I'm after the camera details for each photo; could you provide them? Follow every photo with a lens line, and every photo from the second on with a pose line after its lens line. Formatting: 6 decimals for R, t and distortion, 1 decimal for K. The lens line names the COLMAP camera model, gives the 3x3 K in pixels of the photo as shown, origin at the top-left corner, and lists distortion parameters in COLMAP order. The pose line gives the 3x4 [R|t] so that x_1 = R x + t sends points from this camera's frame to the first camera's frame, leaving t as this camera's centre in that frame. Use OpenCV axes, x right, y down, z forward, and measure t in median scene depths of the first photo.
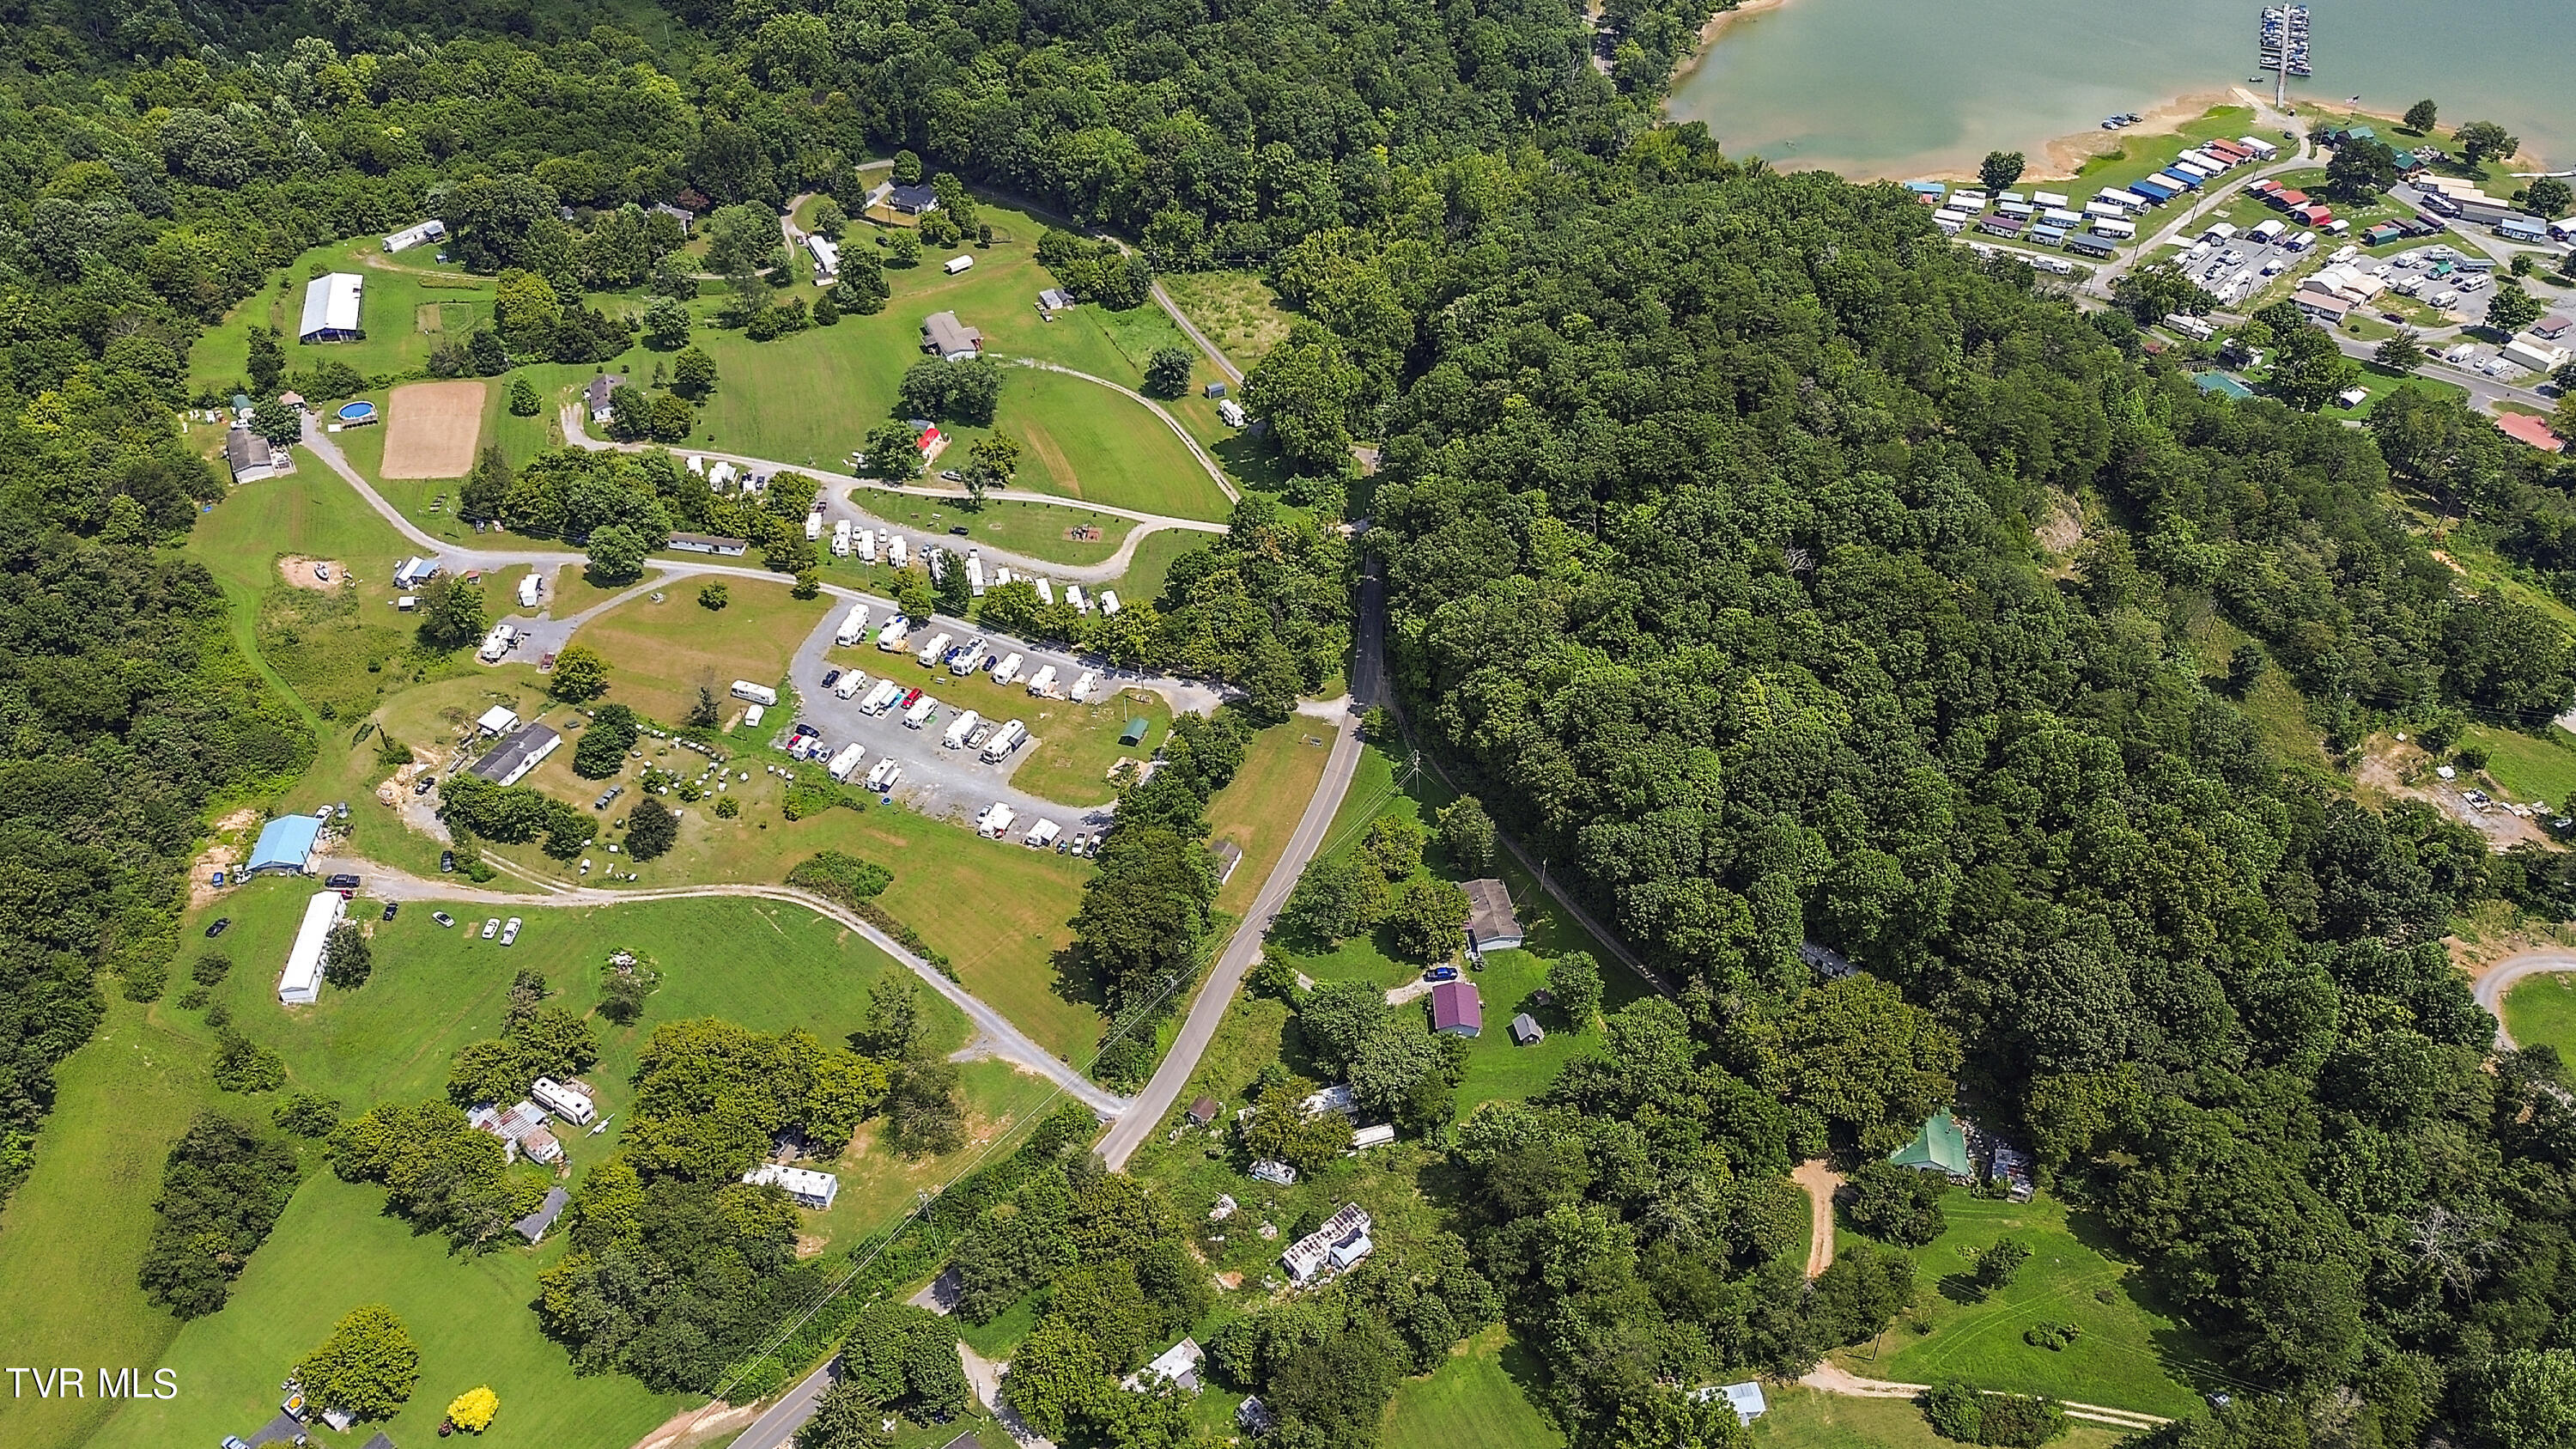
lens RADIAL K [[1833.0, 0, 1306.5], [0, 1833.0, 726.5], [0, 0, 1]] dist [0.062771, -0.061661]
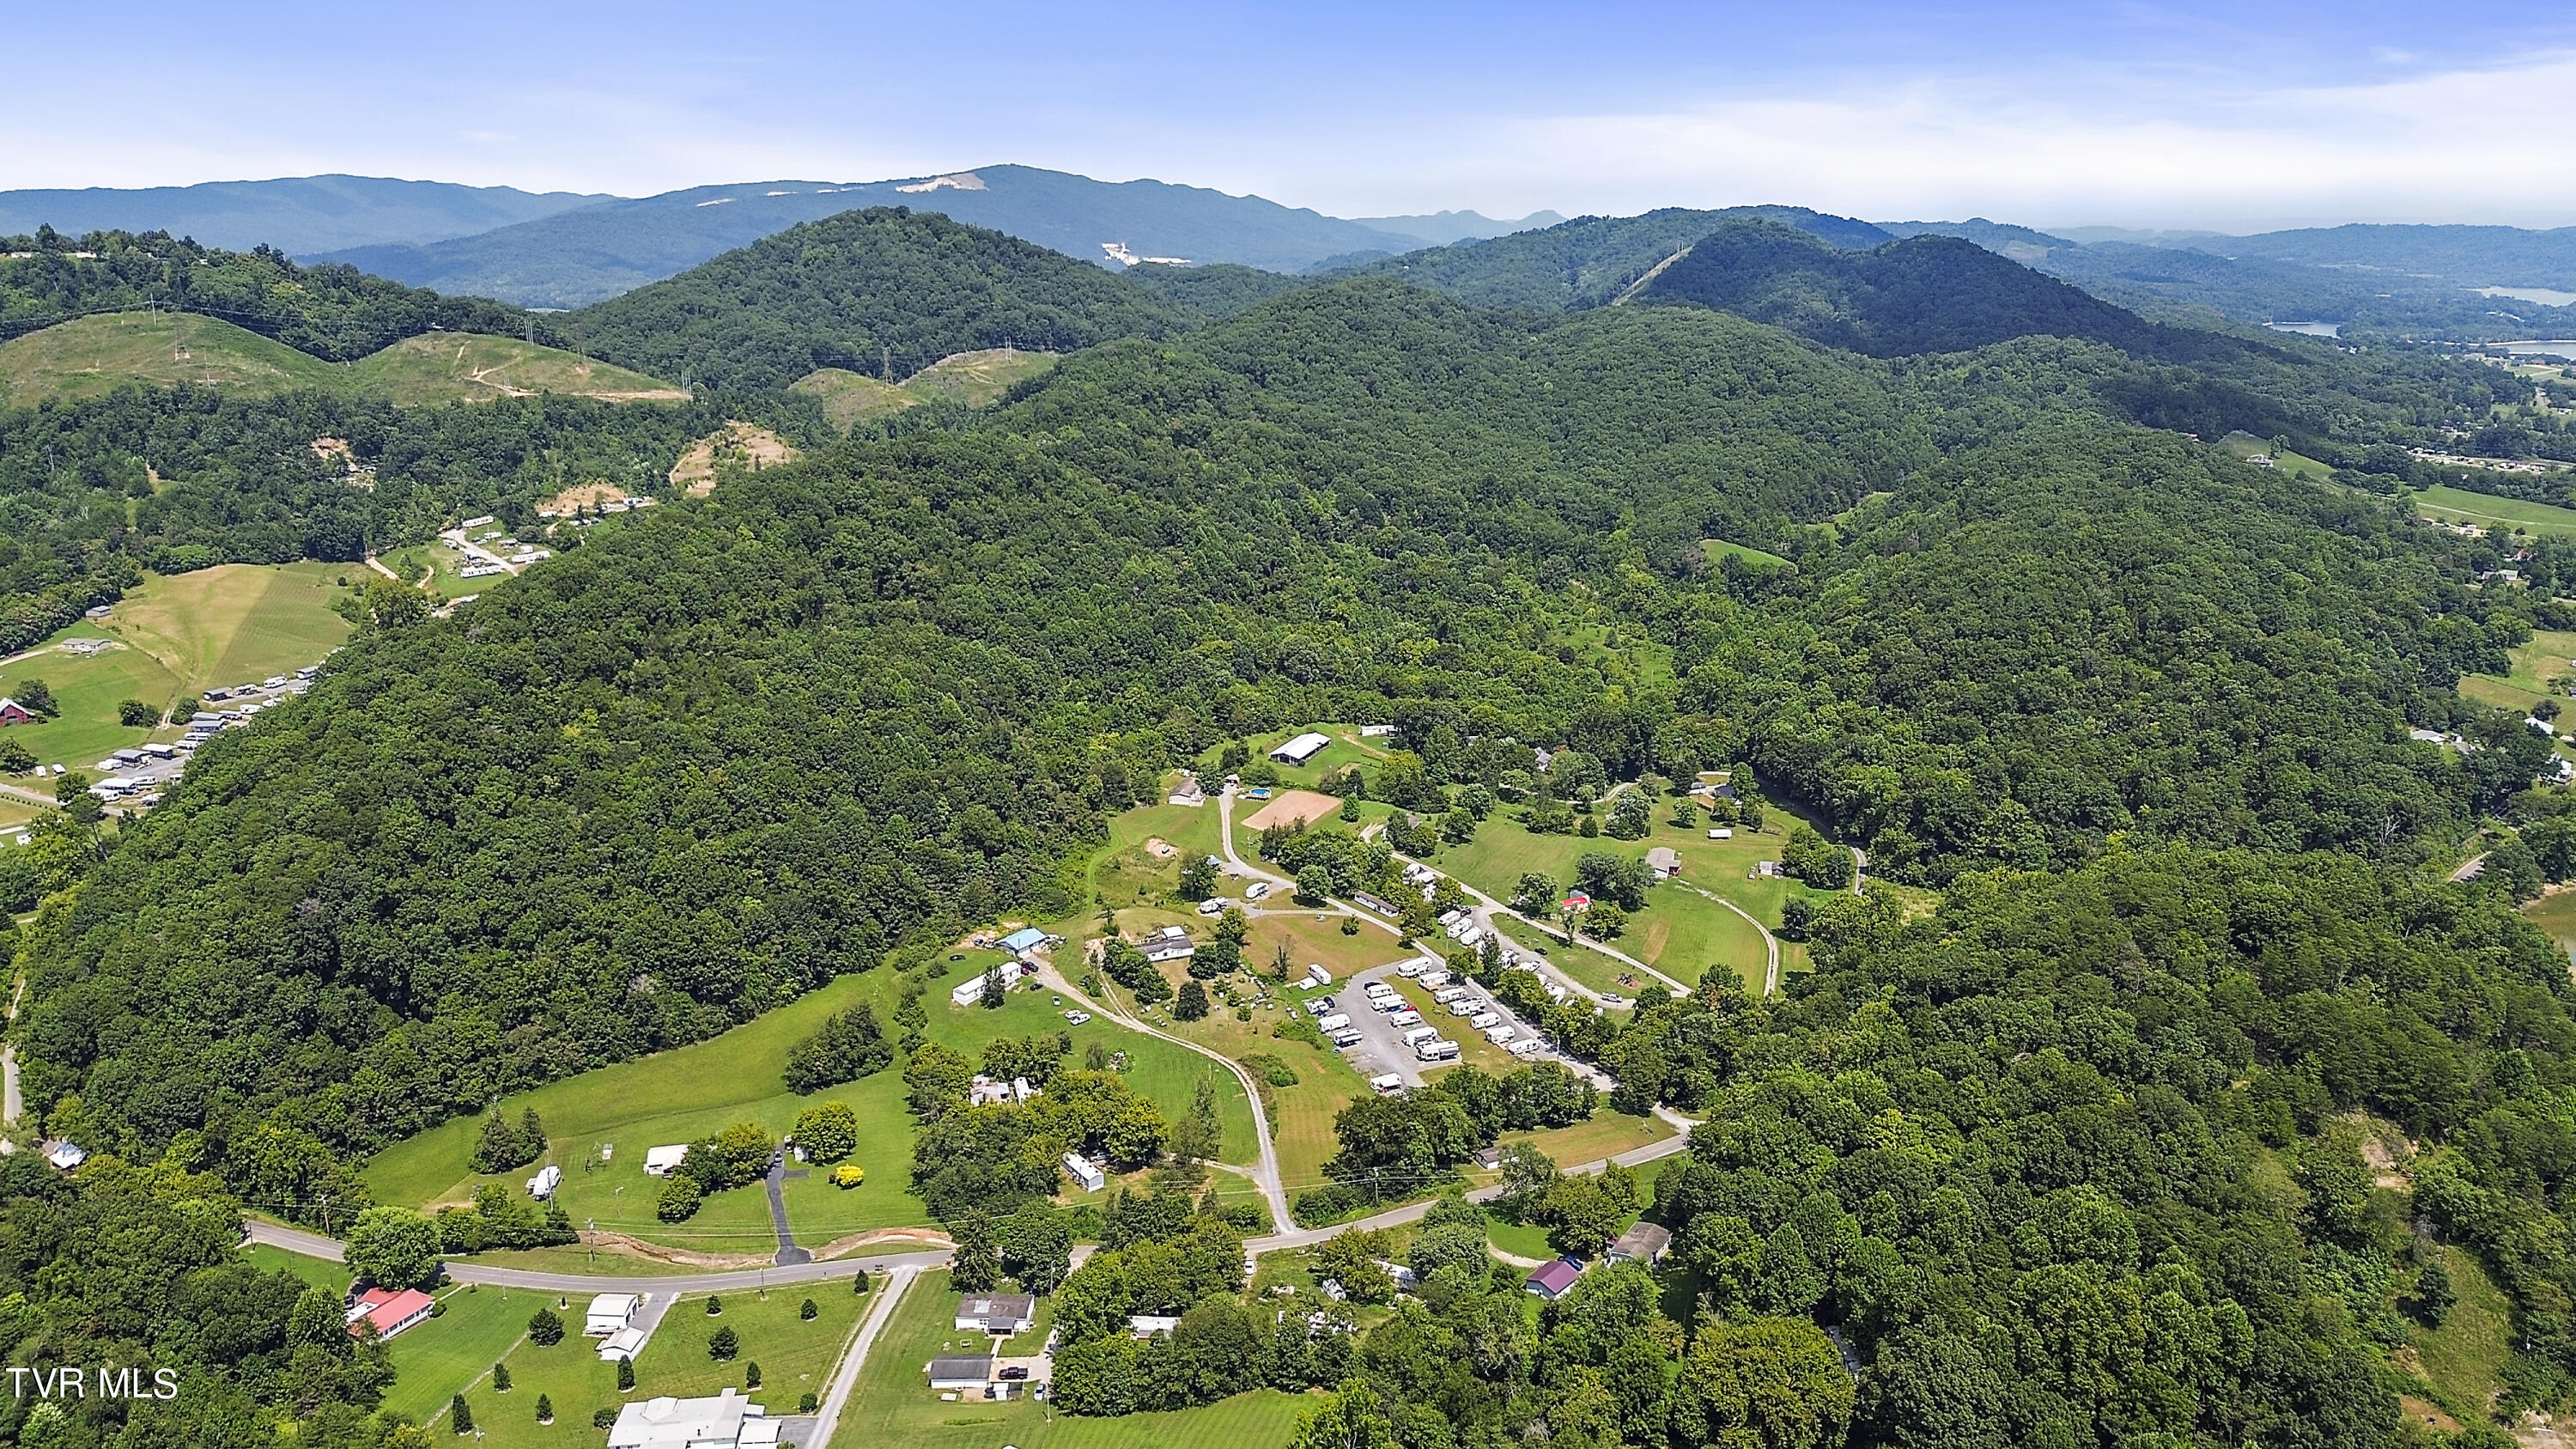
lens RADIAL K [[1833.0, 0, 1298.6], [0, 1833.0, 731.1], [0, 0, 1]] dist [0.062771, -0.061661]
pose [[0.738820, 0.174271, -0.650980, 0.553543], [-0.431431, 0.864394, -0.258243, 0.185248], [0.517699, 0.471648, 0.713818, -0.093171]]
